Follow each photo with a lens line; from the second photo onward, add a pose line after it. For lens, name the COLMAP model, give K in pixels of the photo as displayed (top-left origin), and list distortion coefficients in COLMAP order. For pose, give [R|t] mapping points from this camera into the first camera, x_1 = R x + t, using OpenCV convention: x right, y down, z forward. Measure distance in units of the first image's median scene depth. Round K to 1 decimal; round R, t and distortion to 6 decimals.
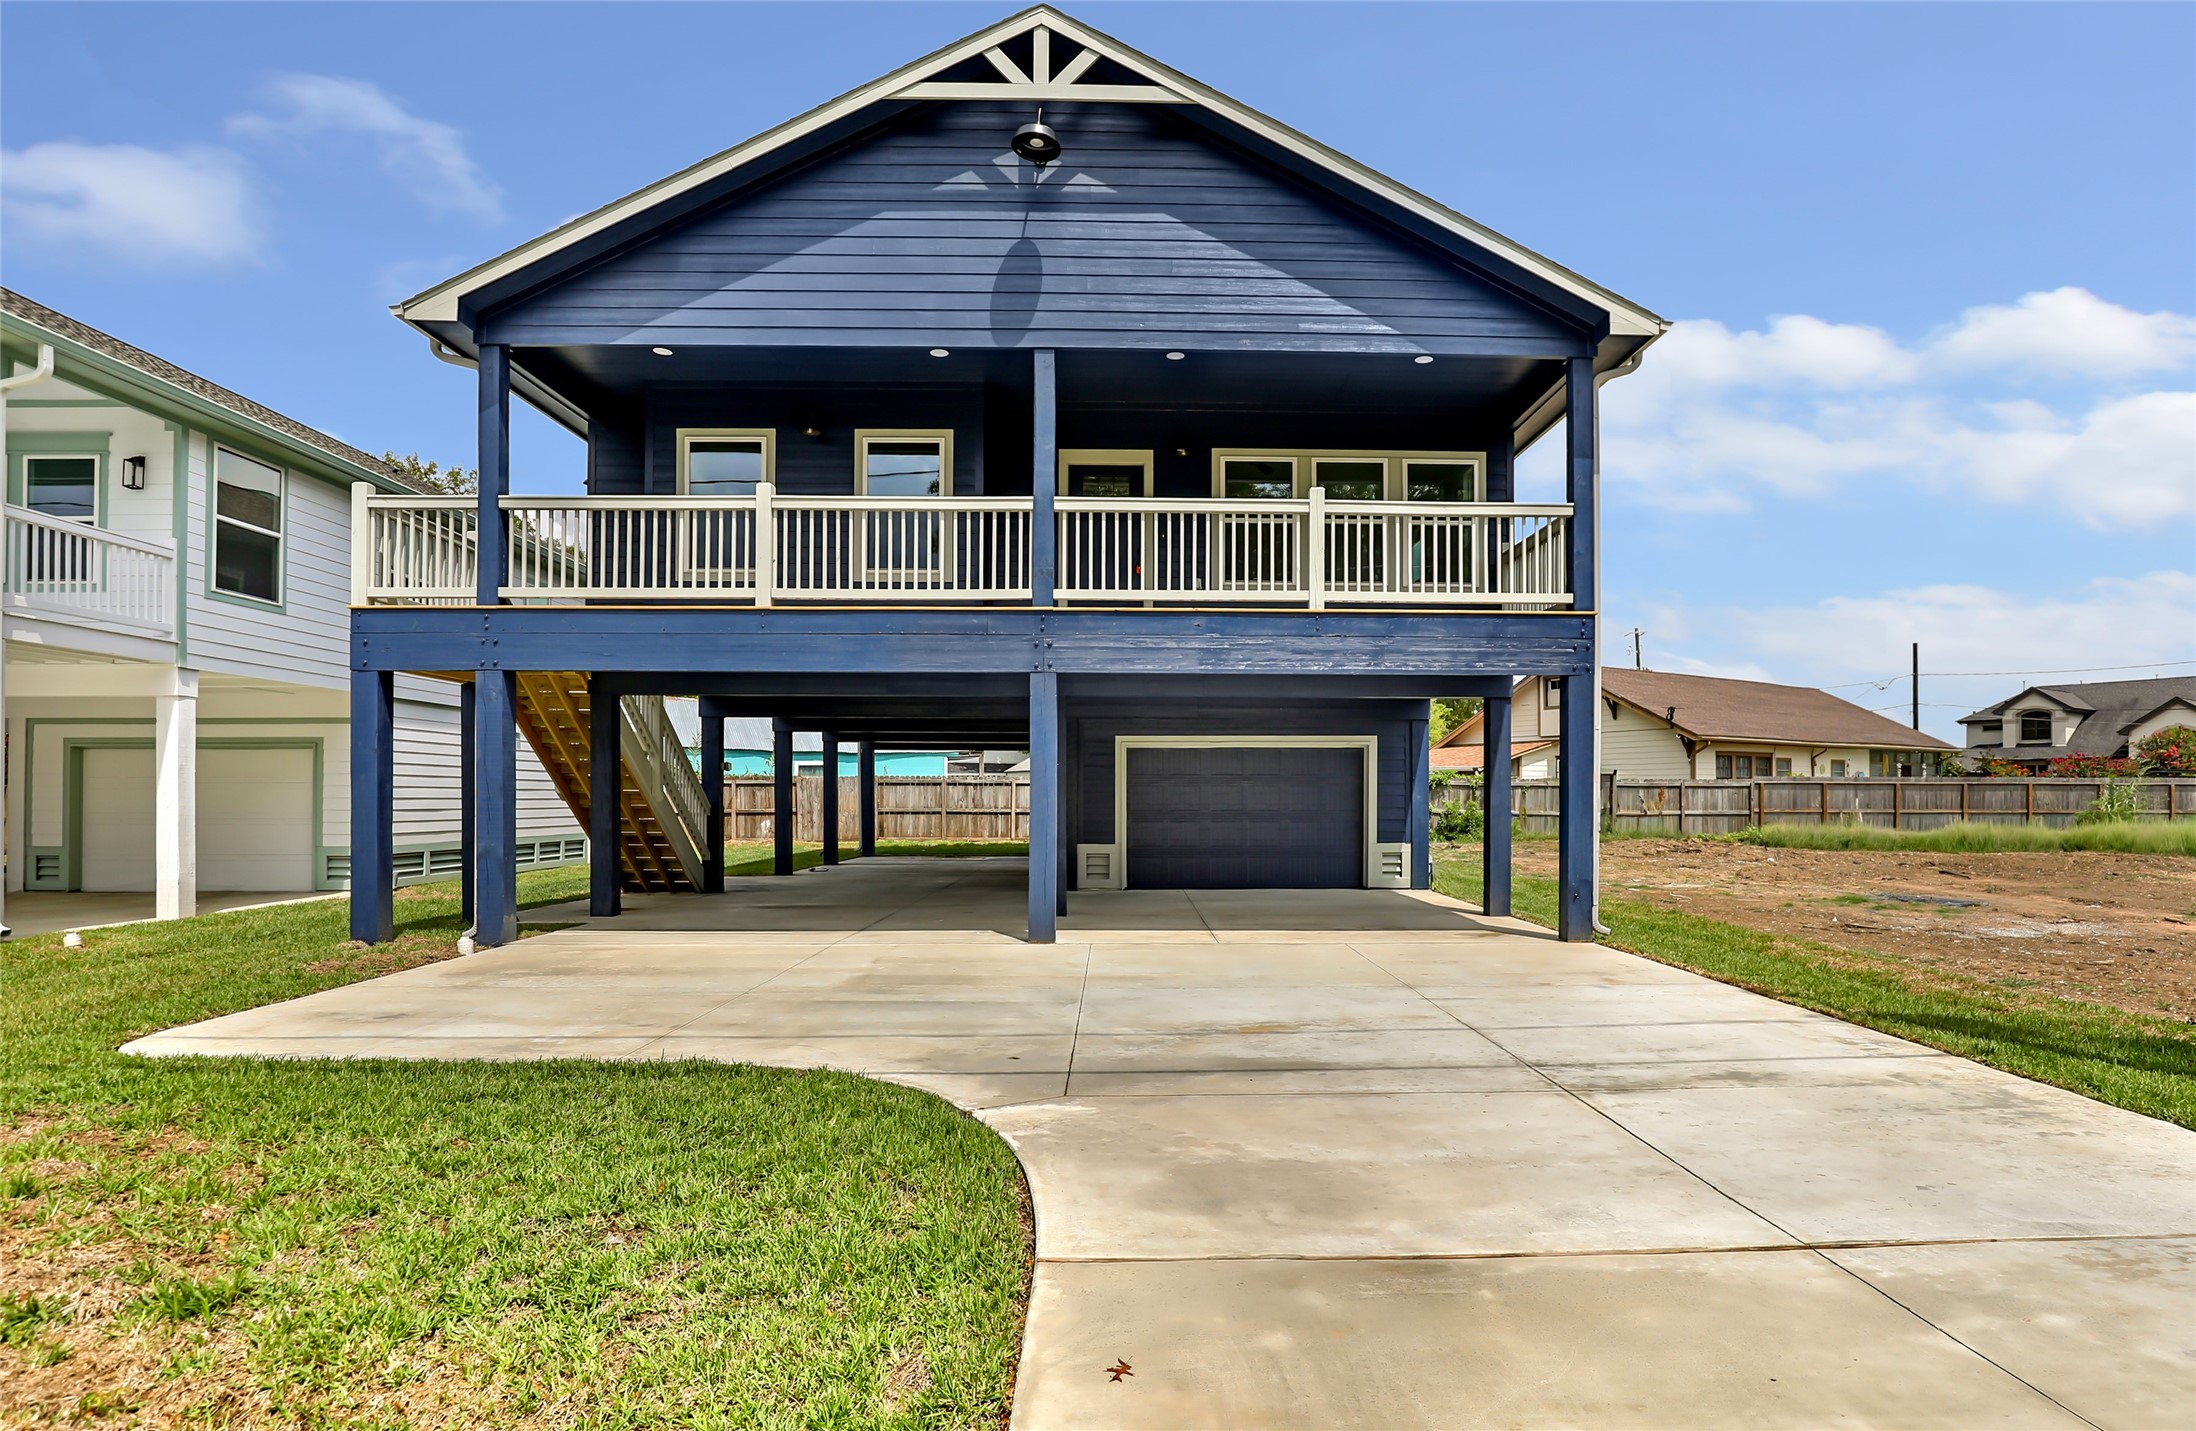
lens RADIAL K [[1120.3, 0, 1131.3], [0, 1120.3, 800.4], [0, 0, 1]] dist [-0.000897, -0.000022]
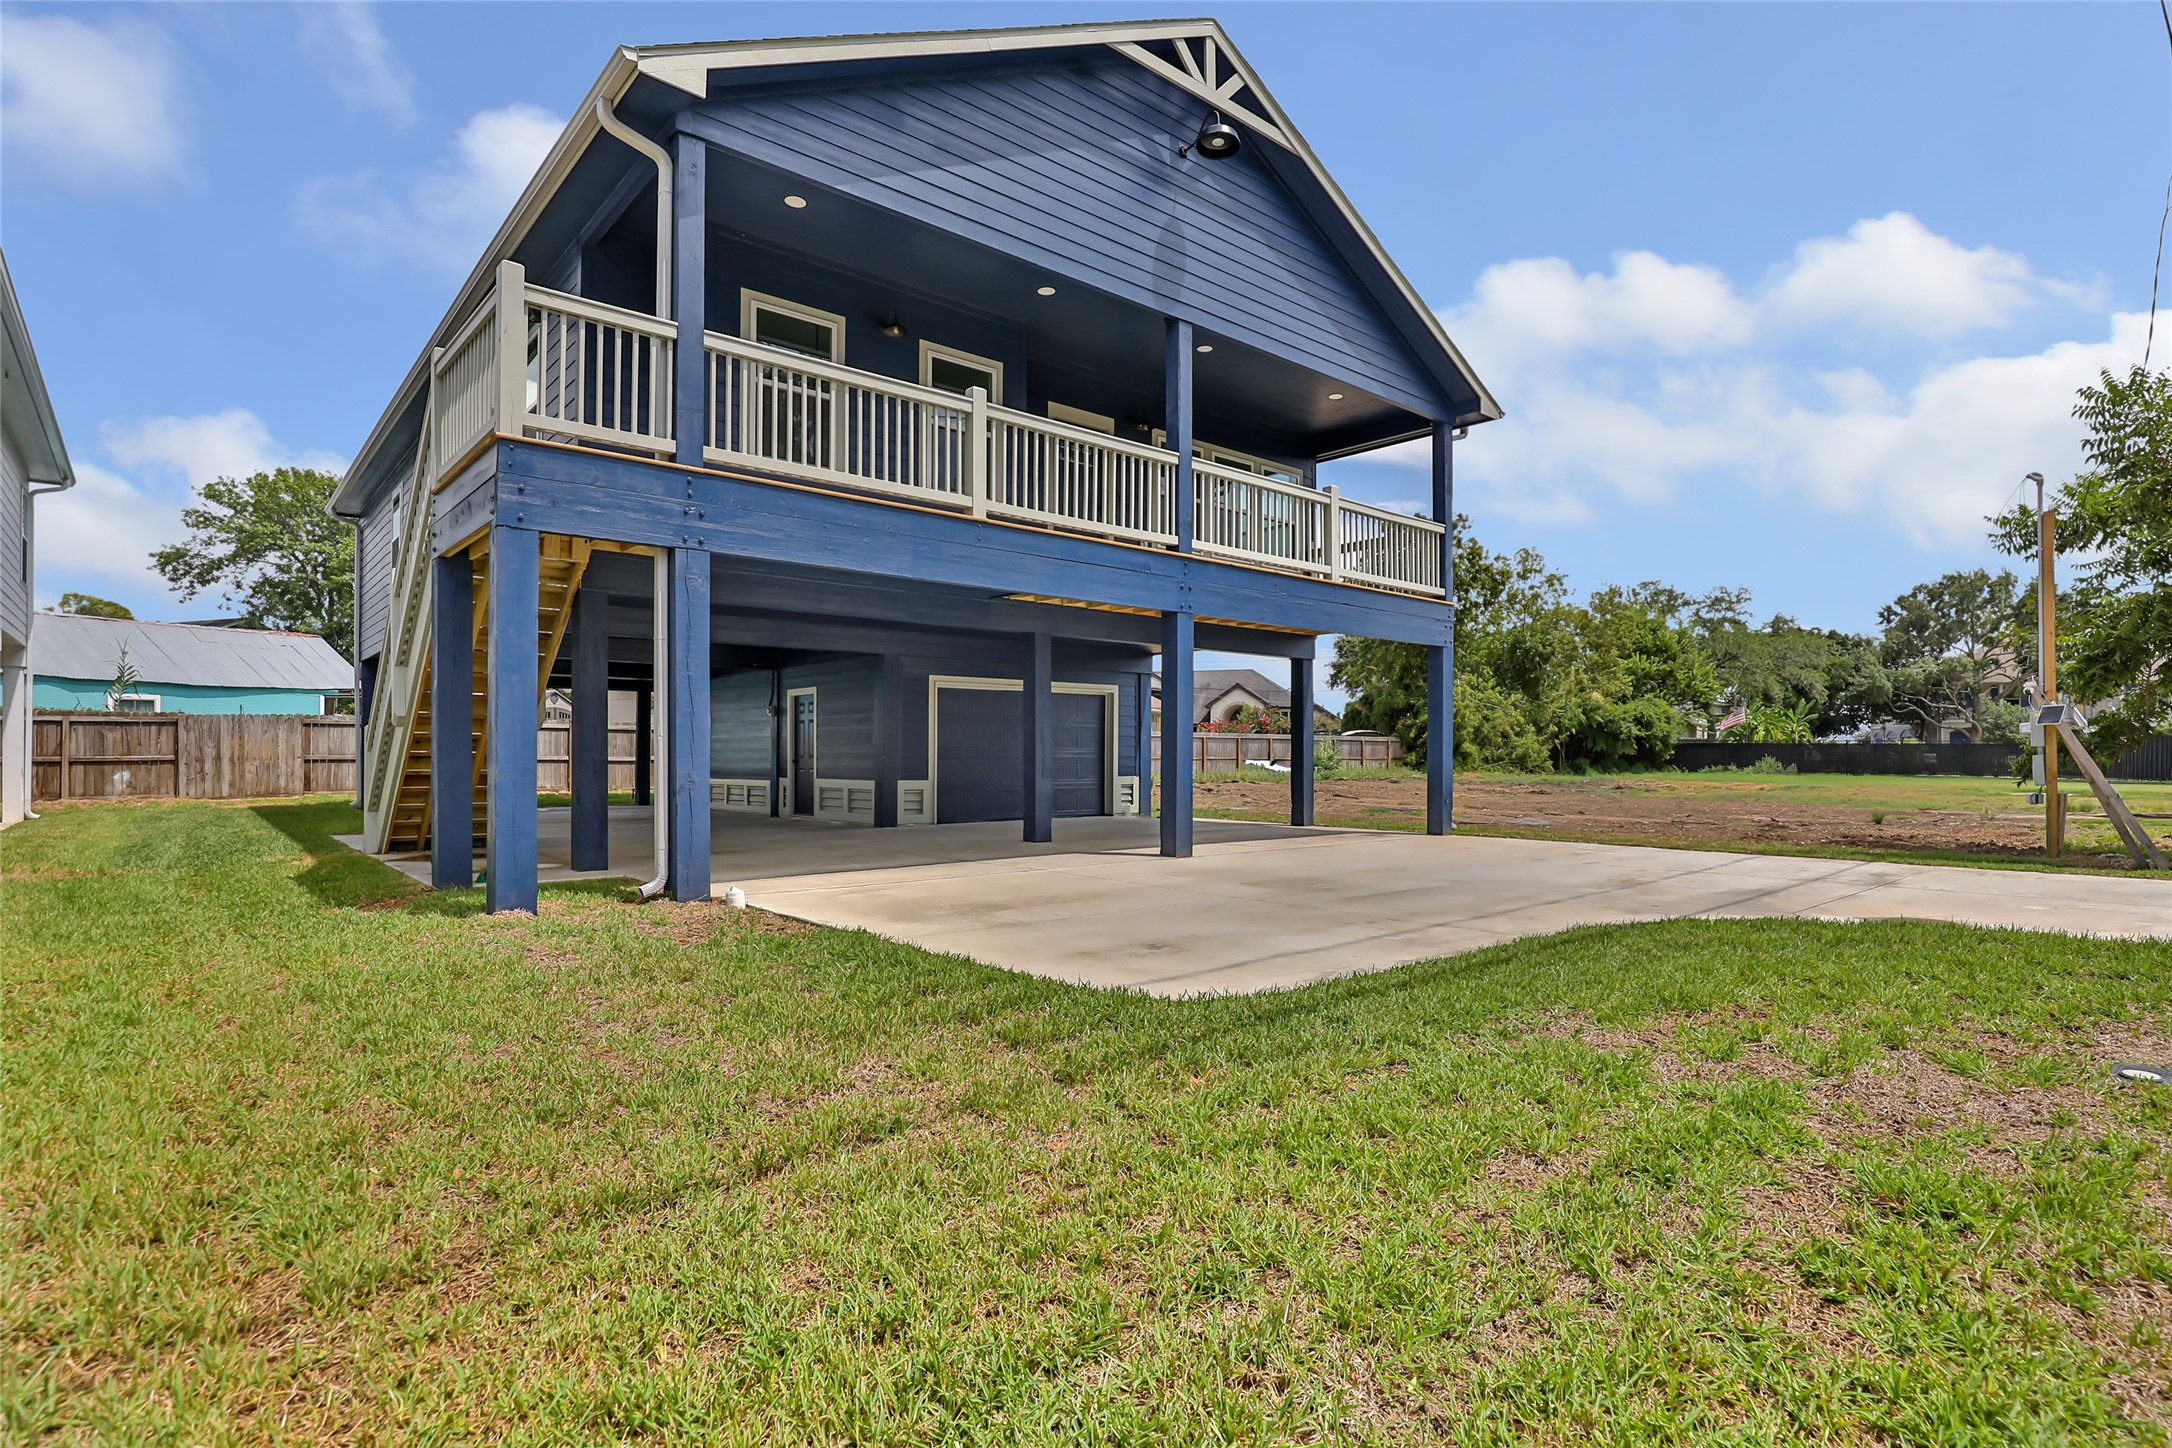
lens RADIAL K [[1063.6, 0, 1077.9], [0, 1063.6, 744.6], [0, 0, 1]] dist [0.014109, -0.000952]
pose [[0.779933, 0.007850, 0.625814, -0.529437], [0.000281, 0.999917, -0.012893, 0.019453], [-0.625863, 0.010232, 0.779866, 0.158993]]
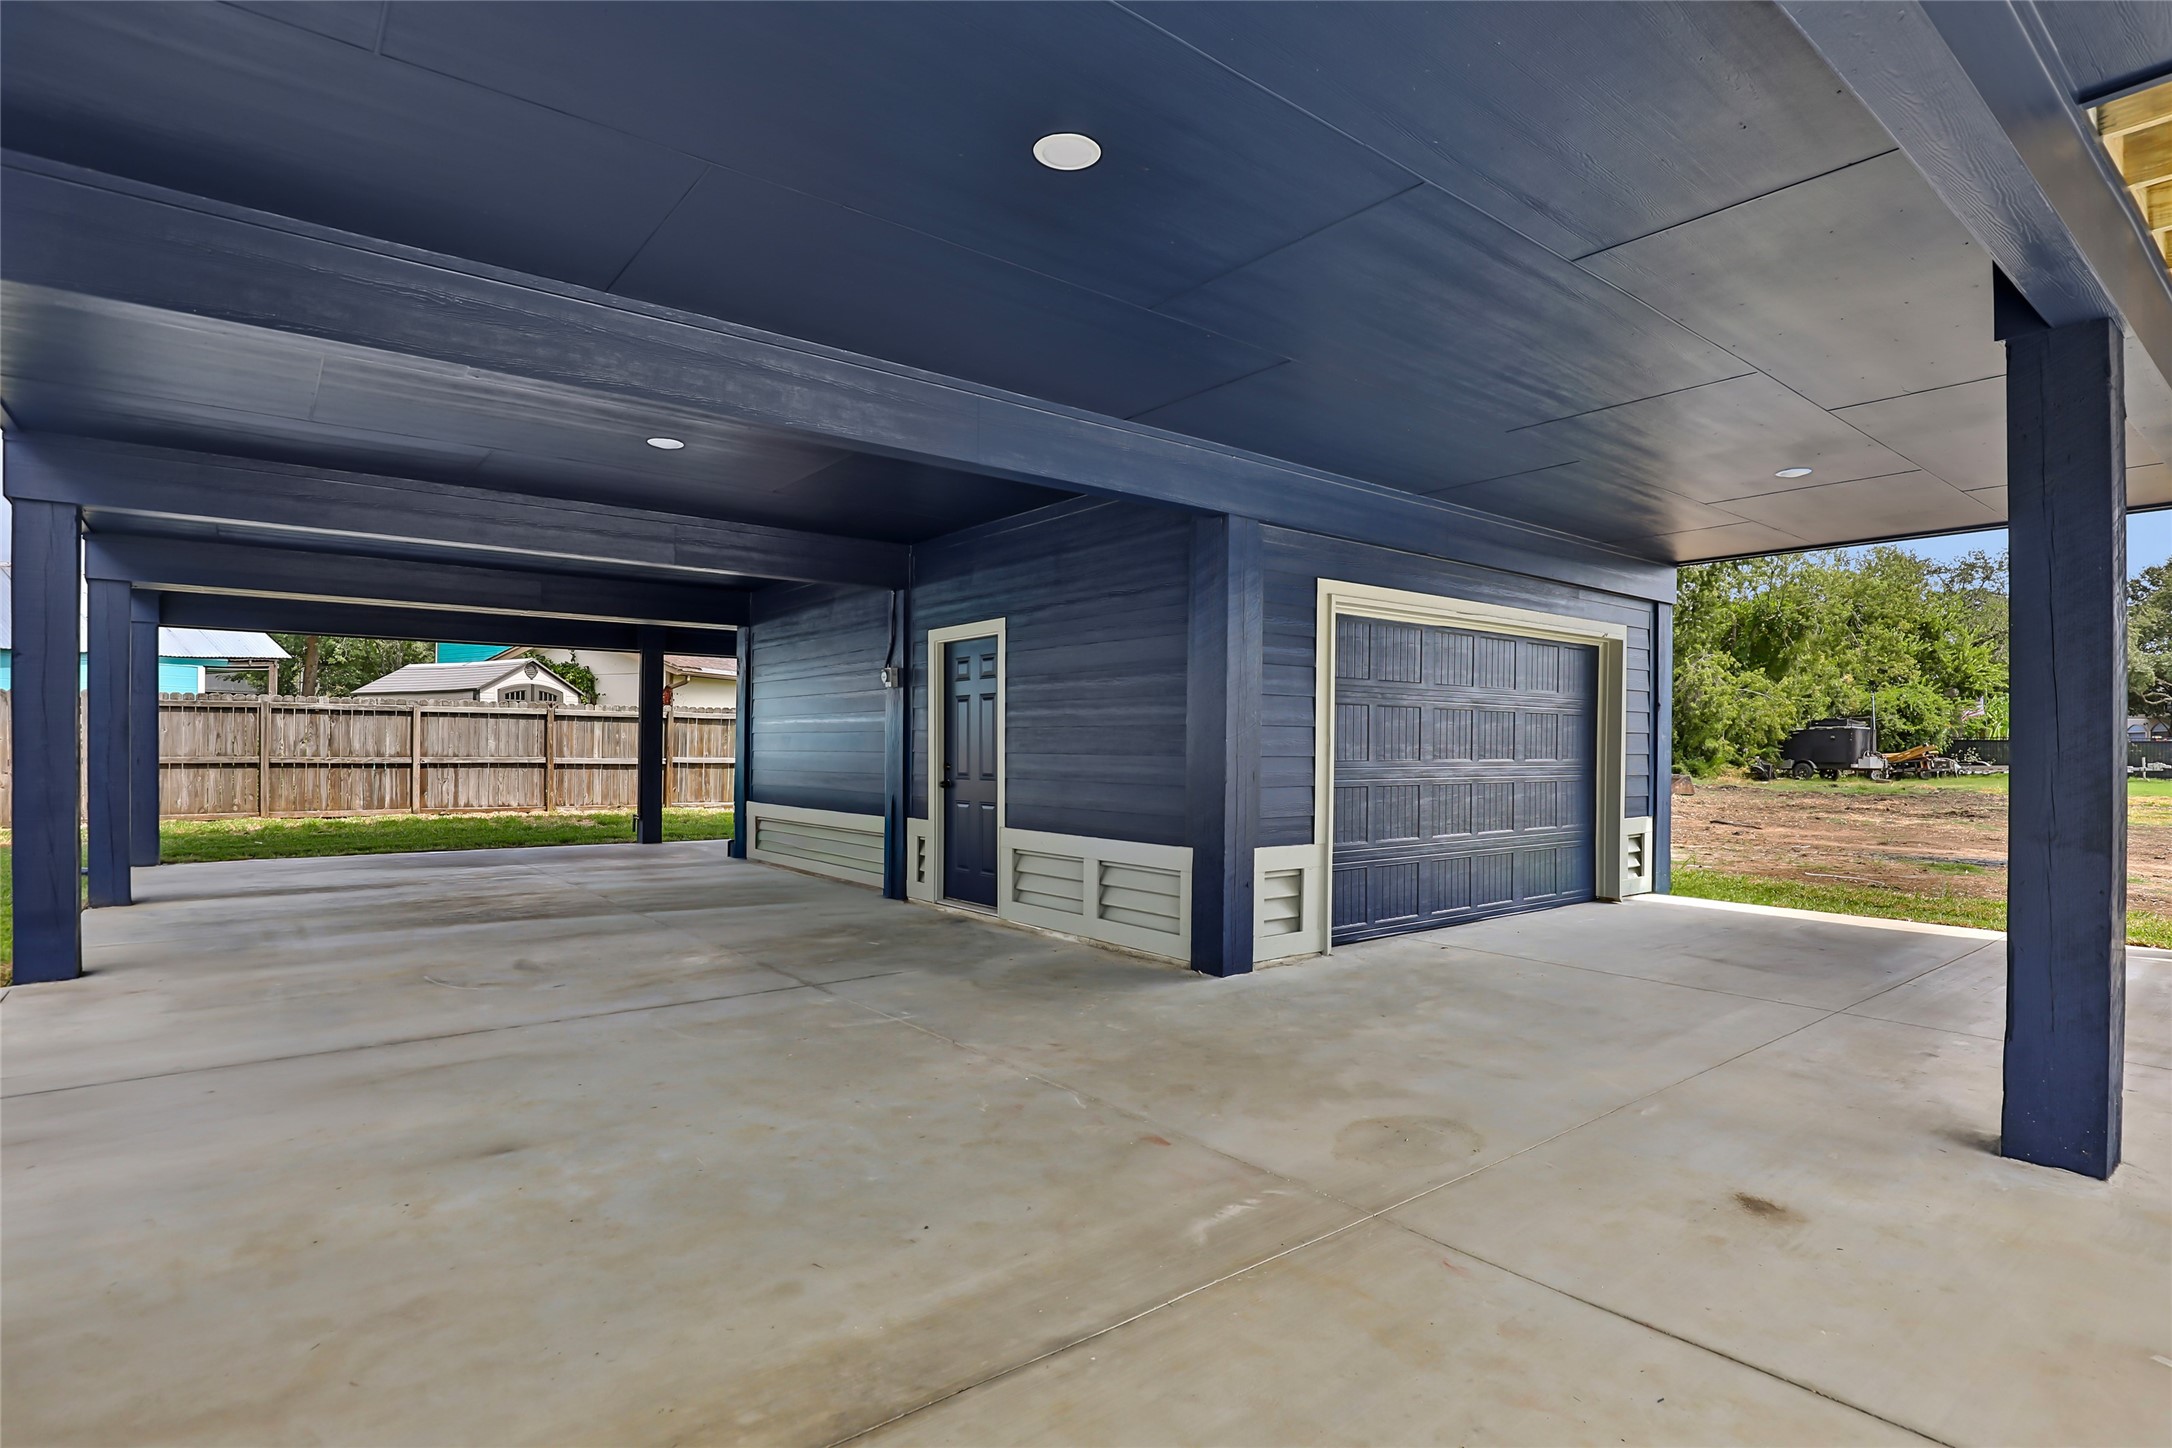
lens RADIAL K [[1093.1, 0, 1090.3], [0, 1093.1, 754.2], [0, 0, 1]] dist [-0.032852, -0.000236]
pose [[0.800961, 0.000931, 0.598716, -0.322277], [-0.003847, 0.999986, 0.003592, 0.005443], [-0.598704, -0.005180, 0.800954, 0.750831]]
